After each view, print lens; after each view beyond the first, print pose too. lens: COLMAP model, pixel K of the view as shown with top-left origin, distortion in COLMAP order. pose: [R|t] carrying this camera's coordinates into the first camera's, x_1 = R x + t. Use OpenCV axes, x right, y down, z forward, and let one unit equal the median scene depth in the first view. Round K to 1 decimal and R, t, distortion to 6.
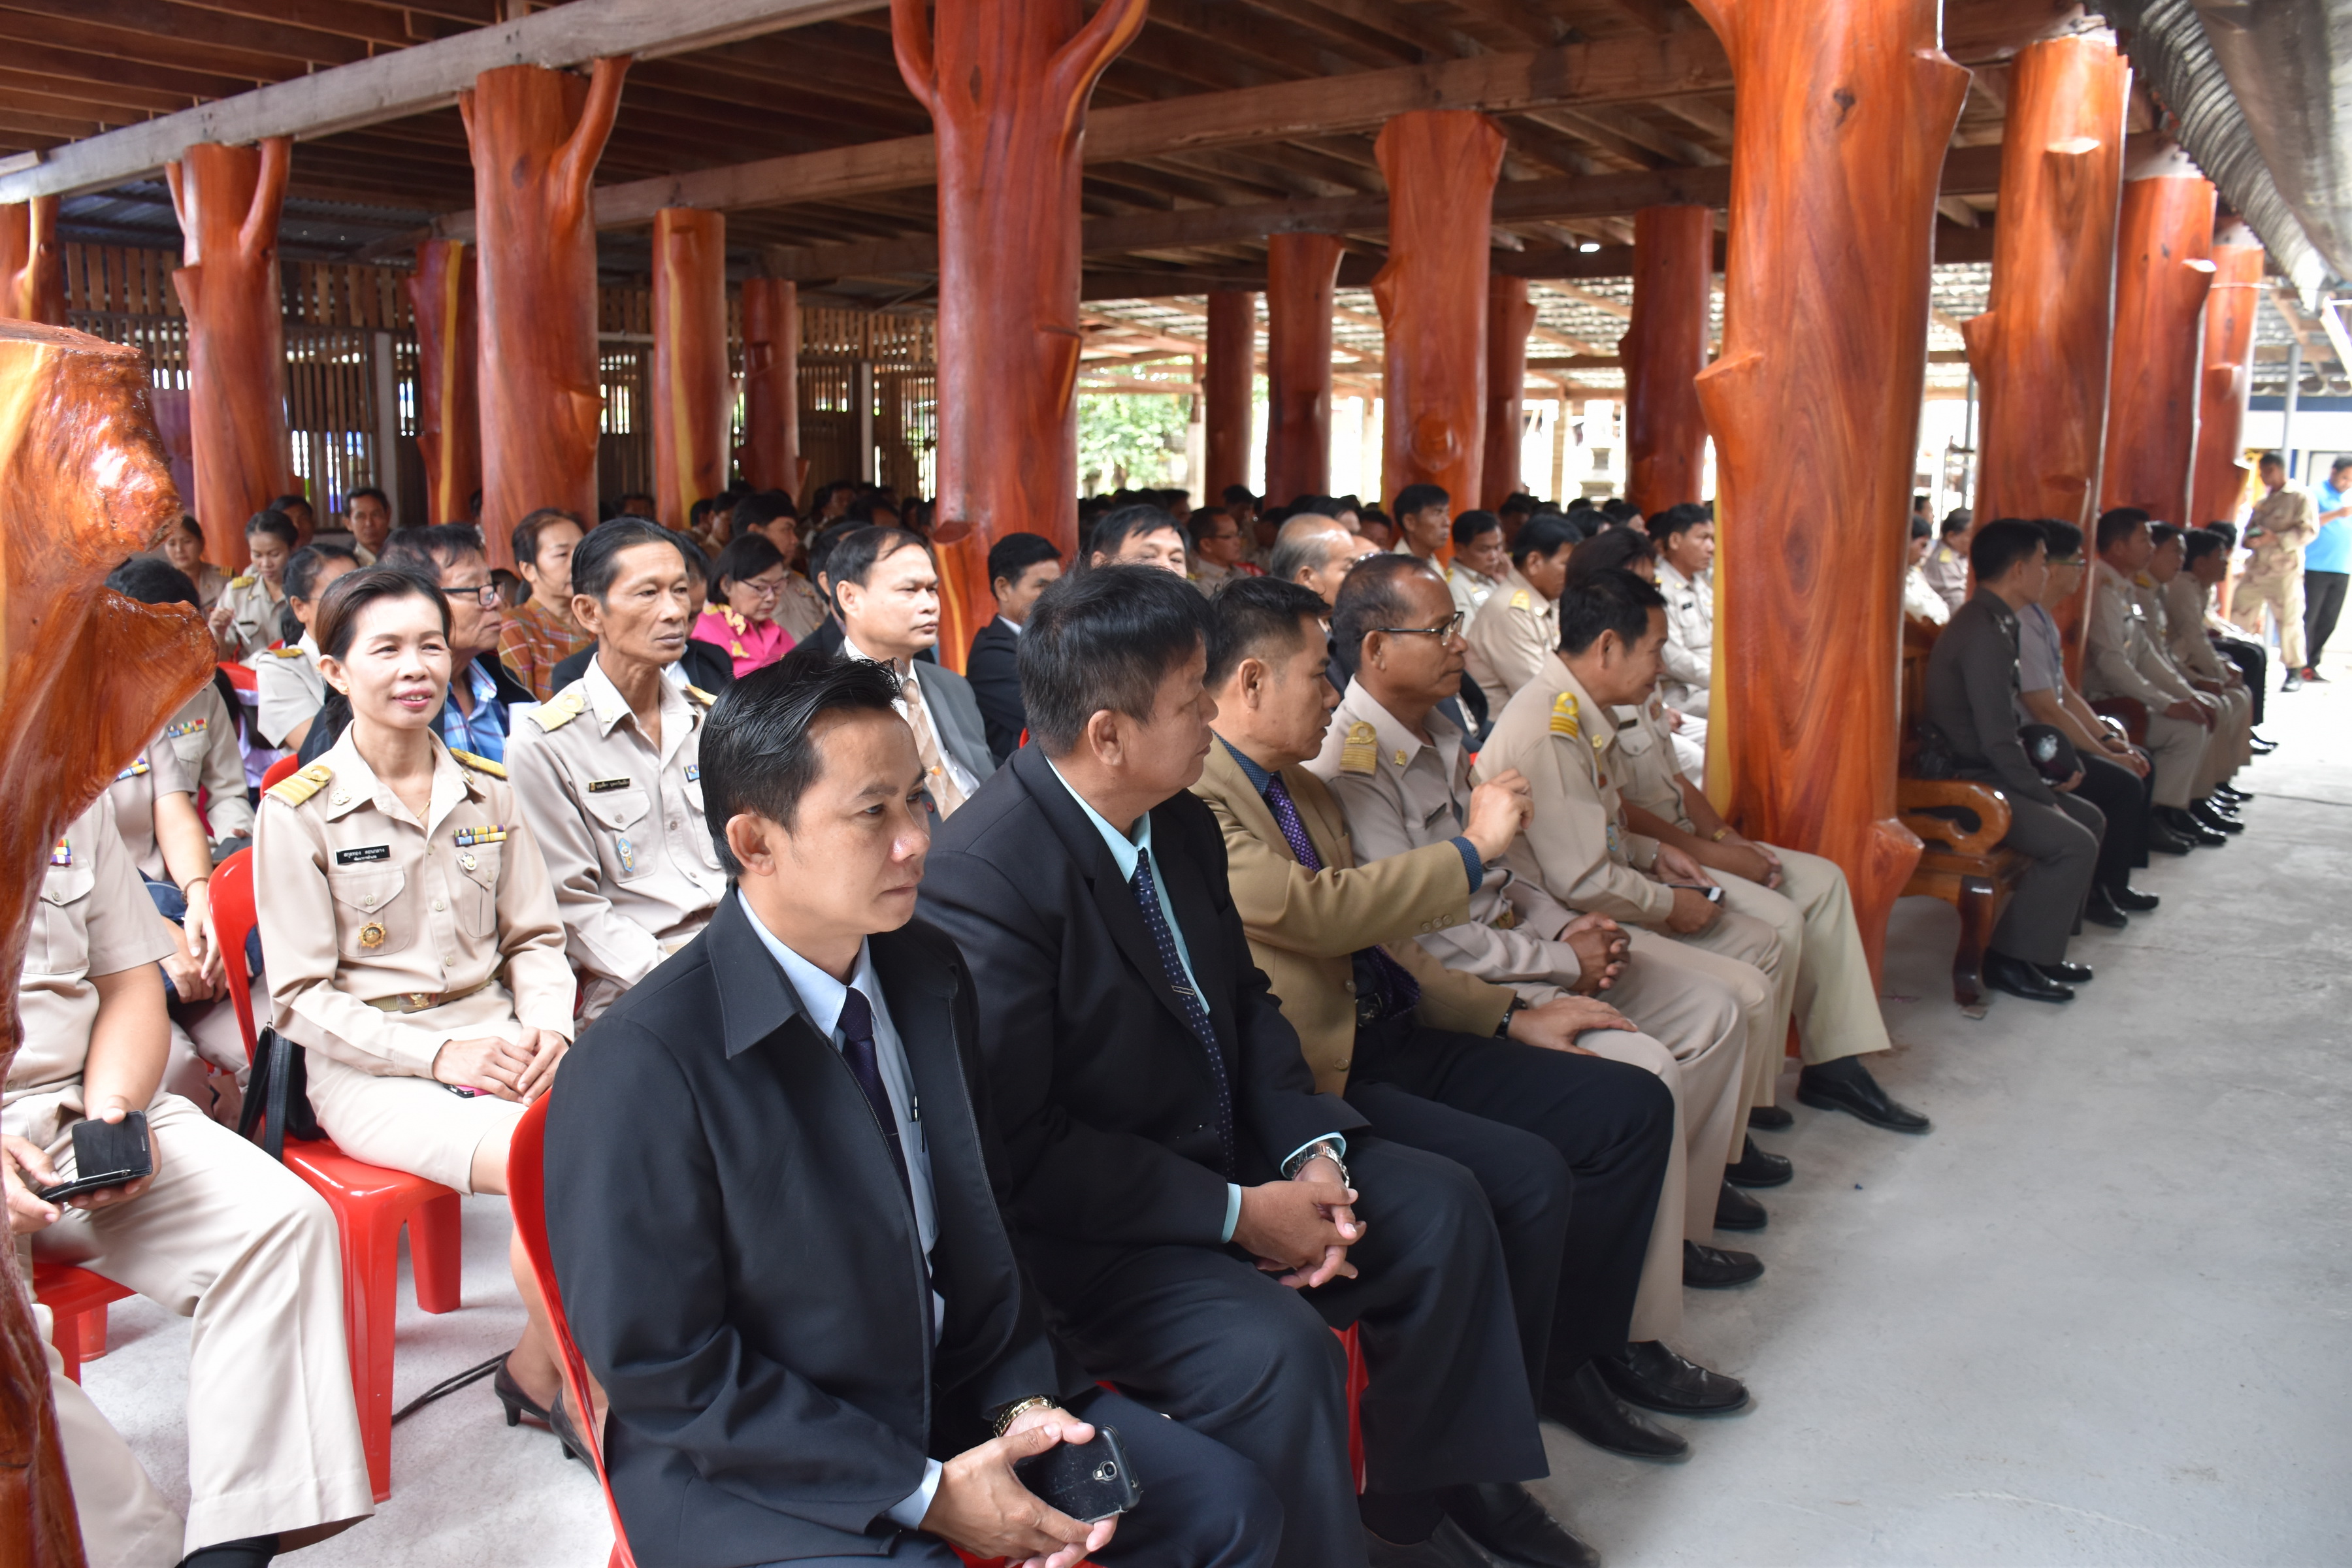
lens RADIAL K [[2089.0, 0, 1256.4], [0, 2089.0, 702.7], [0, 0, 1]] dist [-0.116661, 0.130905]
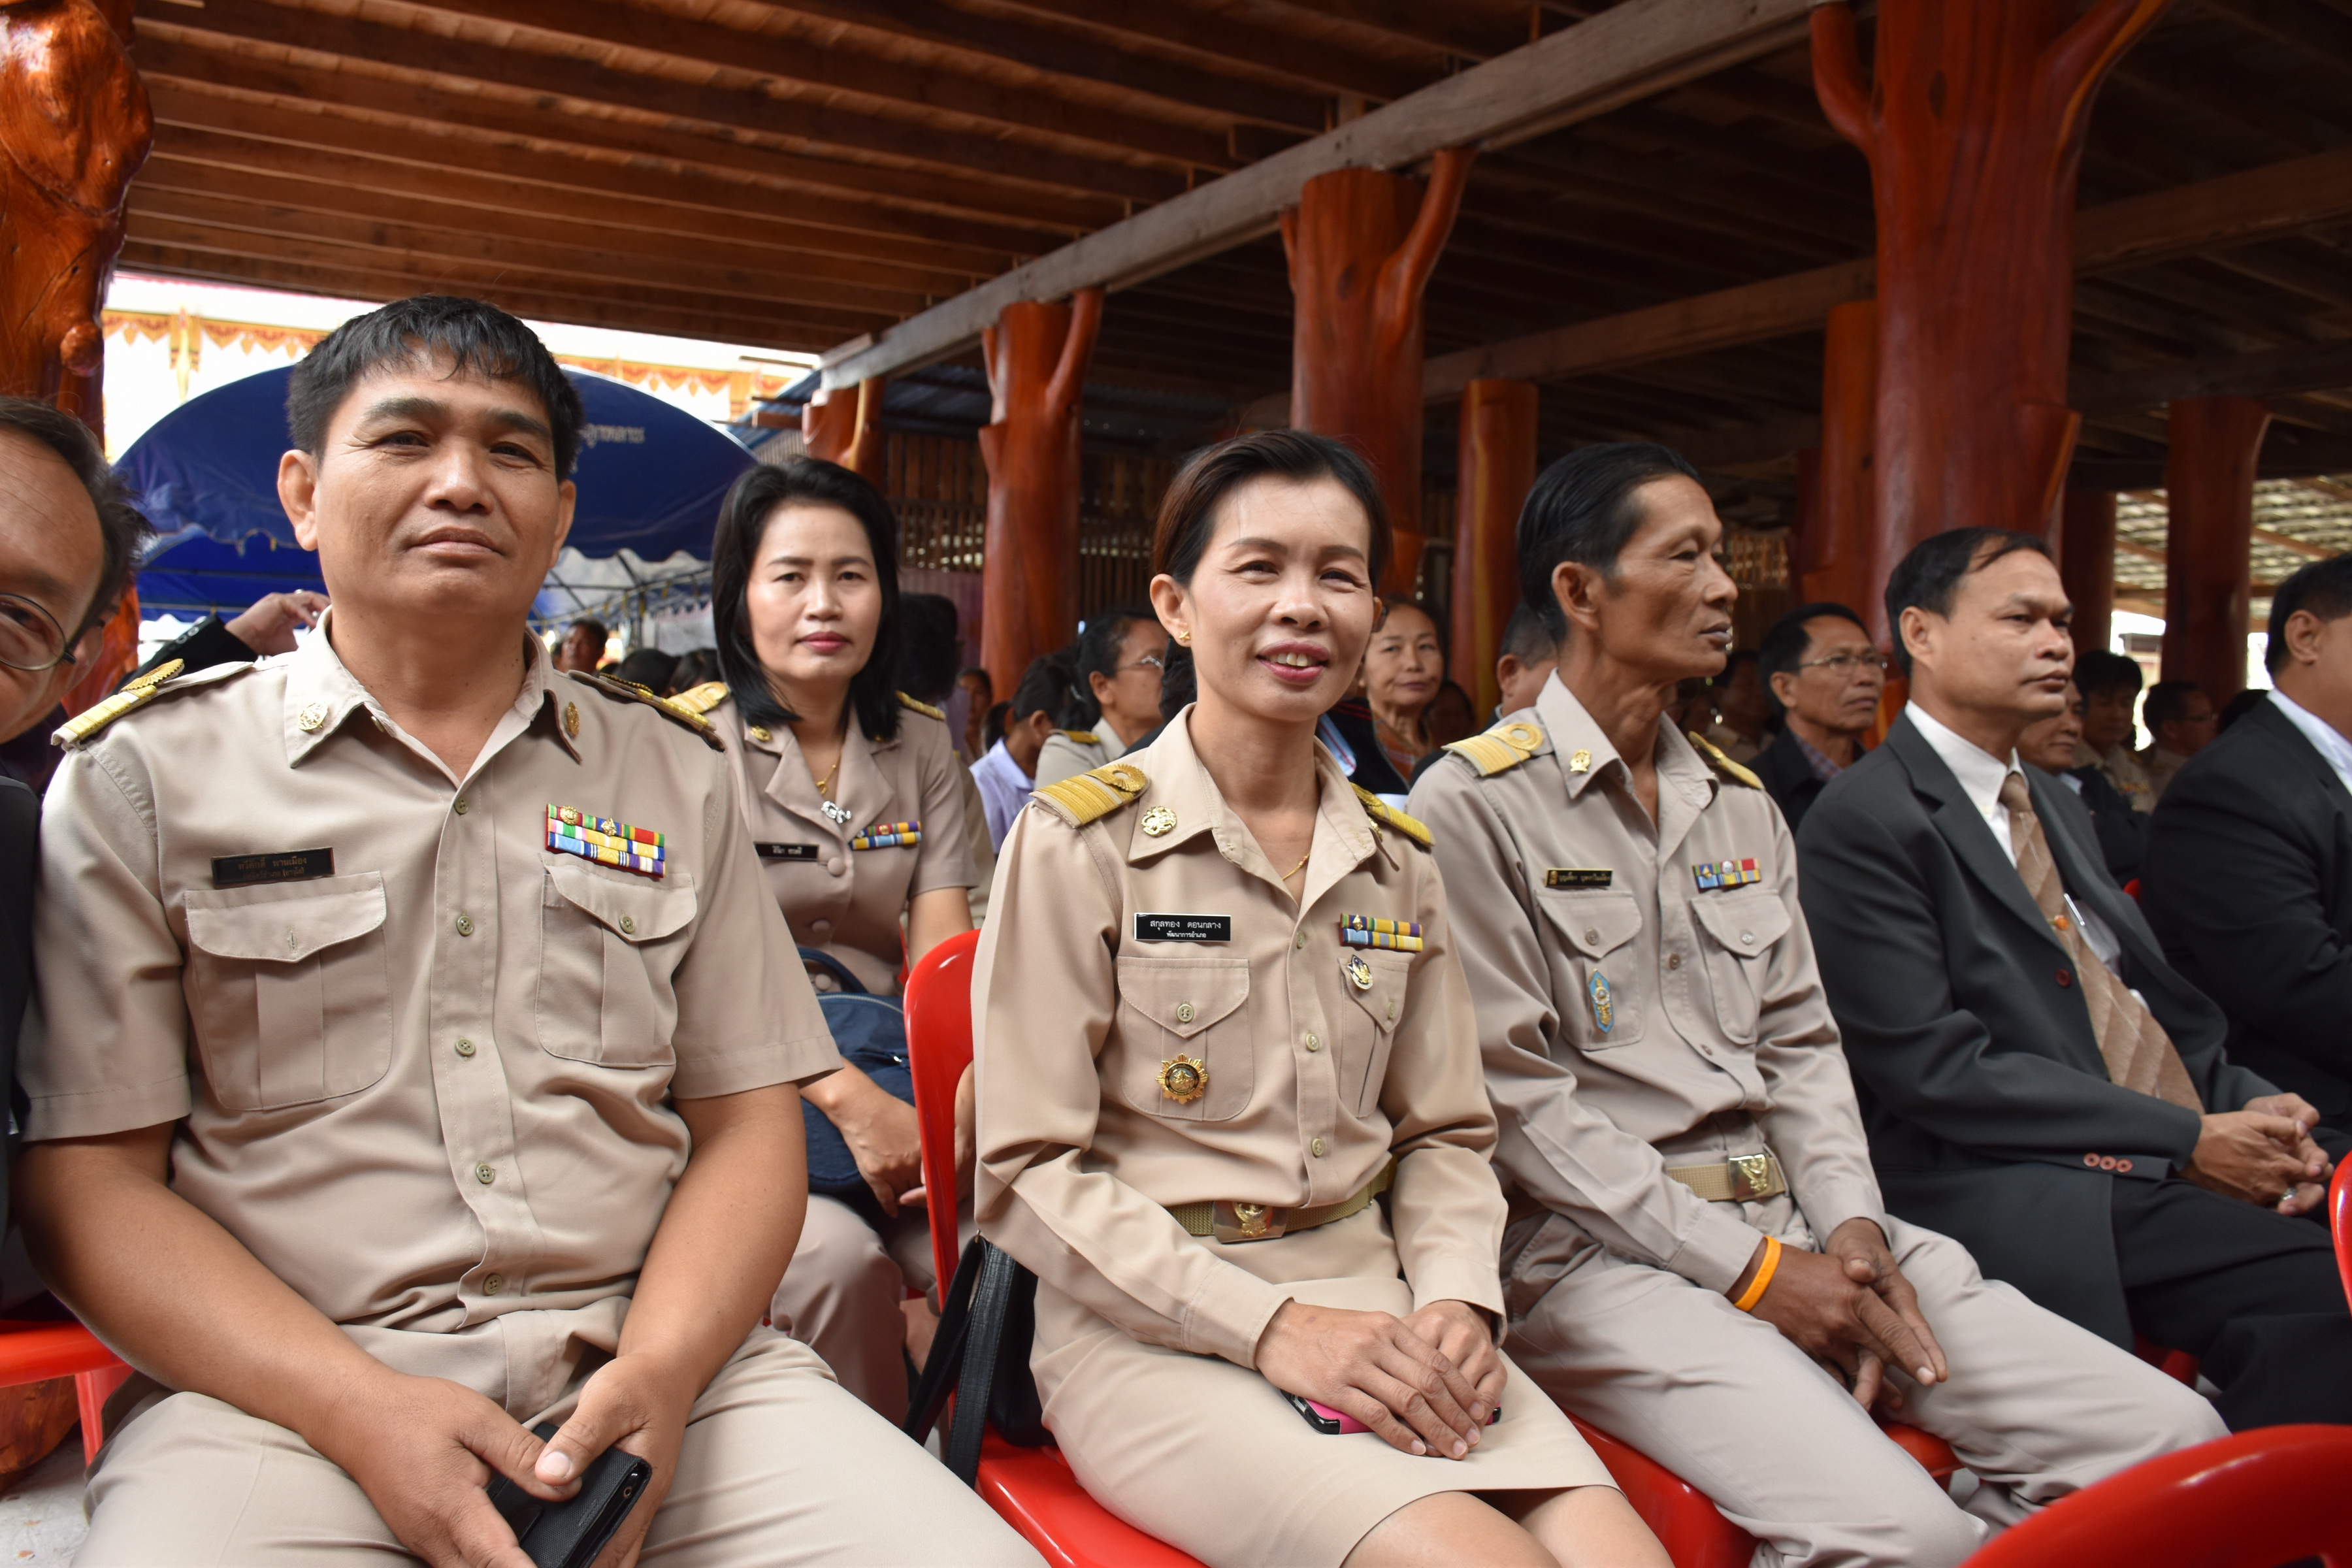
lens RADIAL K [[2089.0, 0, 1256.4], [0, 2089.0, 702.7], [0, 0, 1]] dist [-0.116661, 0.130905]
pose [[0.939135, 0.022690, -0.342798, -0.084489], [-0.066578, 0.990920, -0.116809, 0.027744], [0.337035, 0.132522, 0.932119, 0.177491]]
